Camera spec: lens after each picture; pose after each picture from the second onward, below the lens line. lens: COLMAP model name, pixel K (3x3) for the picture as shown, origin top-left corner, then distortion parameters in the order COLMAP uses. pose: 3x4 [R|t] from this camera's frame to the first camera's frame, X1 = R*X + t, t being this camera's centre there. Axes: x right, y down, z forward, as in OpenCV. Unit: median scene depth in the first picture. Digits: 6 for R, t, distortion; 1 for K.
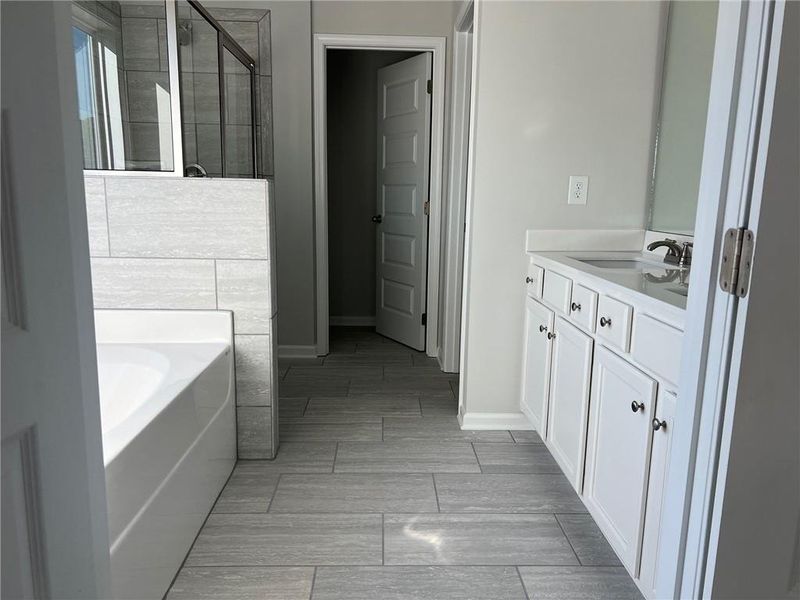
lens RADIAL K [[591.2, 0, 397.7], [0, 591.2, 302.9], [0, 0, 1]] dist [0.068674, -0.089650]
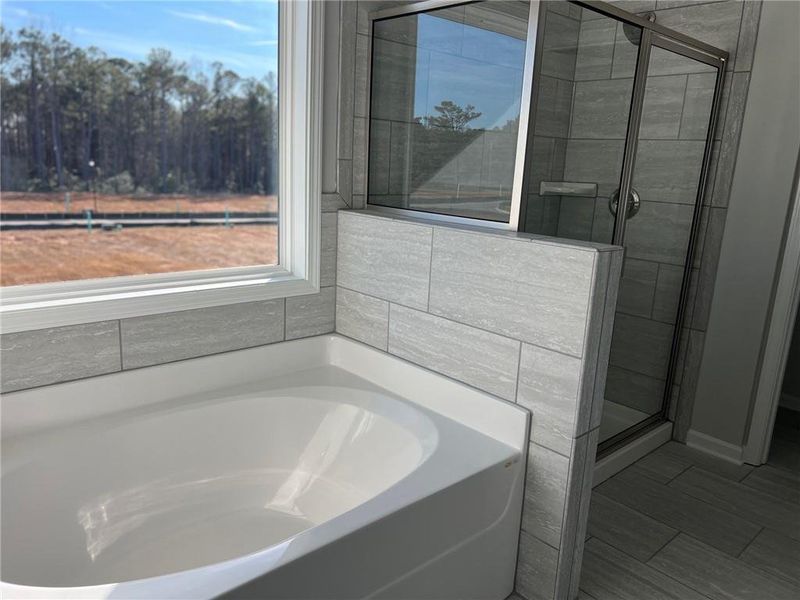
lens RADIAL K [[591.2, 0, 397.7], [0, 591.2, 302.9], [0, 0, 1]] dist [0.068674, -0.089650]
pose [[0.649545, 0.190165, -0.736158, 0.143132], [-0.172091, 0.979861, 0.101275, -0.166848], [0.740592, 0.060903, 0.669190, 0.345787]]
